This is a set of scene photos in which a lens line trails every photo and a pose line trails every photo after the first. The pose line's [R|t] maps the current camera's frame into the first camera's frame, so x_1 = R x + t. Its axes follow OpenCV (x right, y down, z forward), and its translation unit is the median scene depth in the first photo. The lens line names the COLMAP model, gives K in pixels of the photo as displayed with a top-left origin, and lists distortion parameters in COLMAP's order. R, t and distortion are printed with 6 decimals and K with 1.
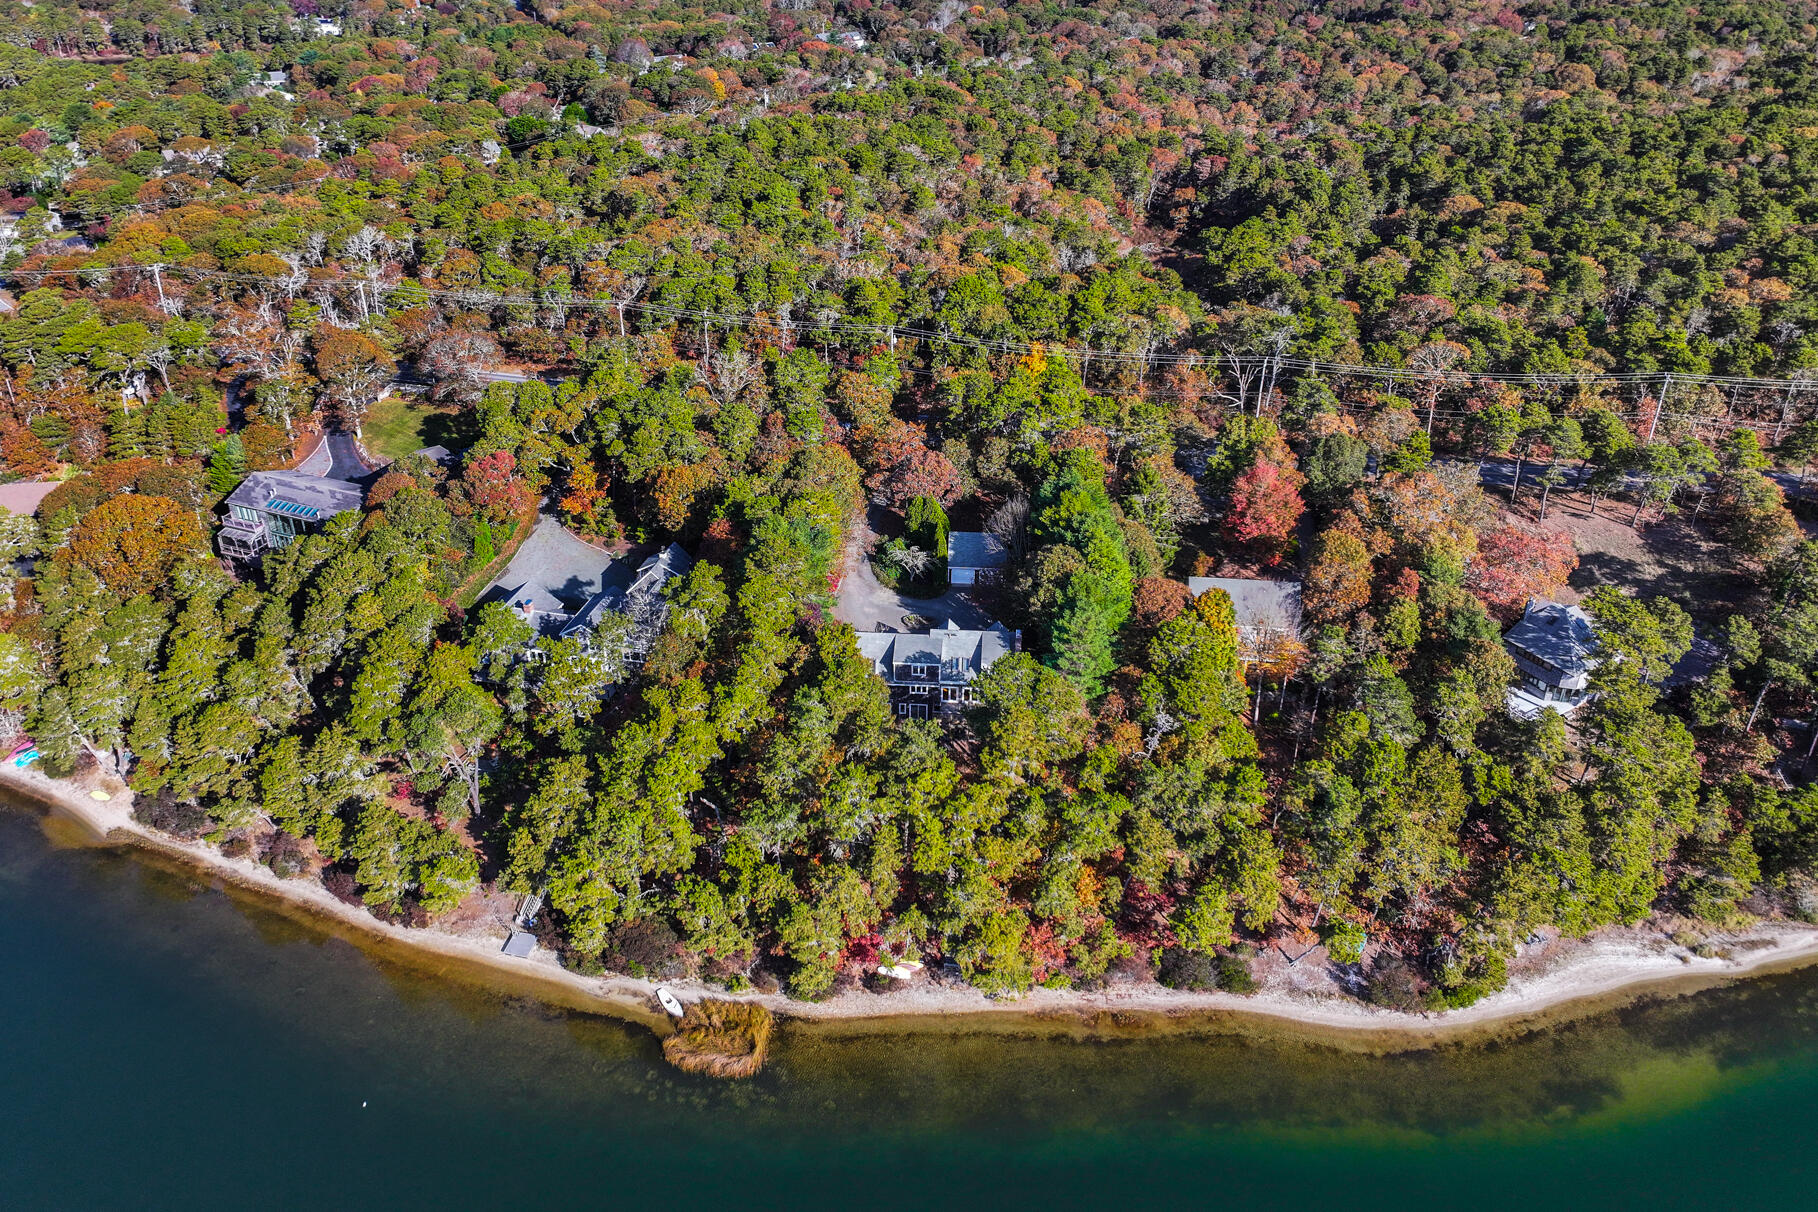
lens RADIAL K [[1279.0, 0, 910.0], [0, 1279.0, 523.5], [0, 0, 1]] dist [0.002292, 0.014691]
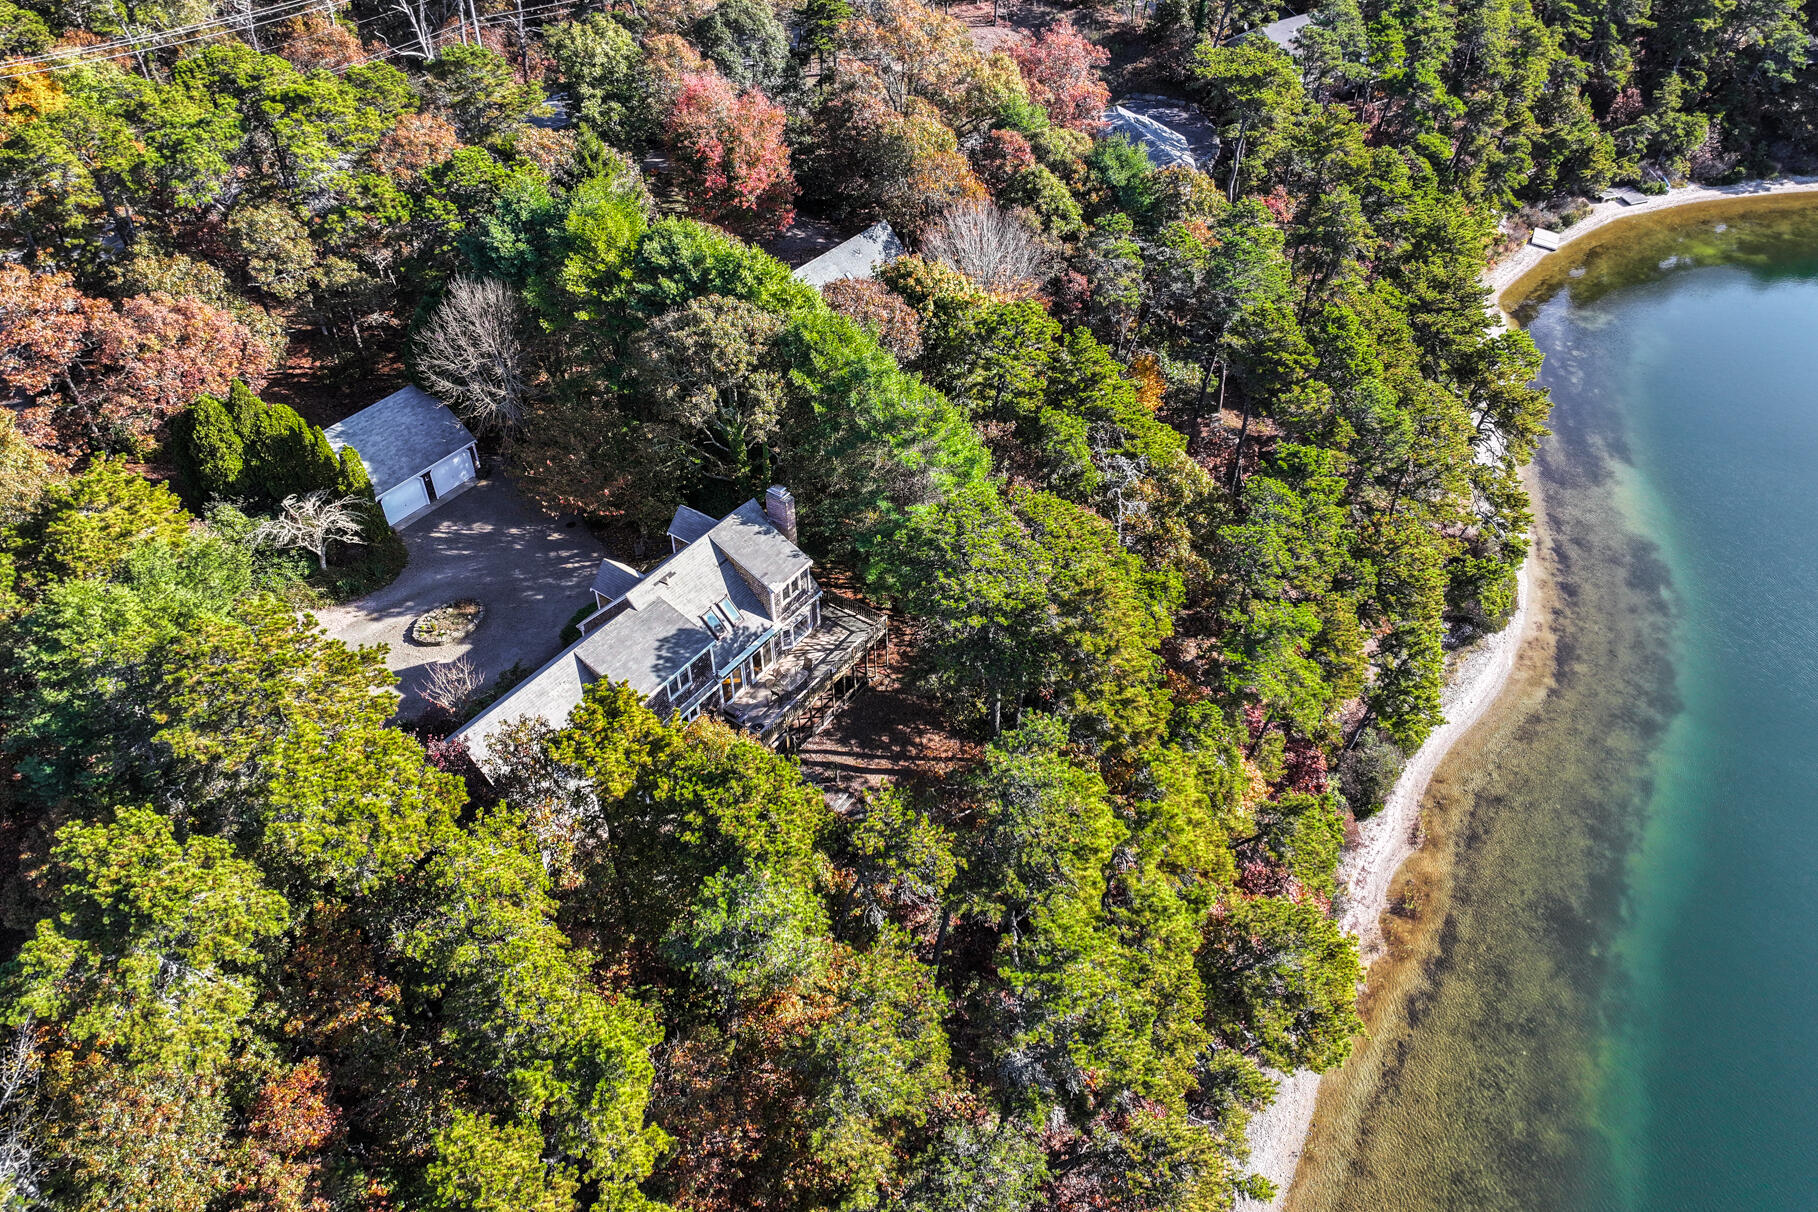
lens RADIAL K [[1279.0, 0, 913.8], [0, 1279.0, 558.7], [0, 0, 1]] dist [0.002292, 0.014691]
pose [[0.515398, -0.546212, 0.660316, -0.212217], [0.393968, 0.835312, 0.383463, -0.054815], [-0.761022, 0.062507, 0.645708, 0.642133]]
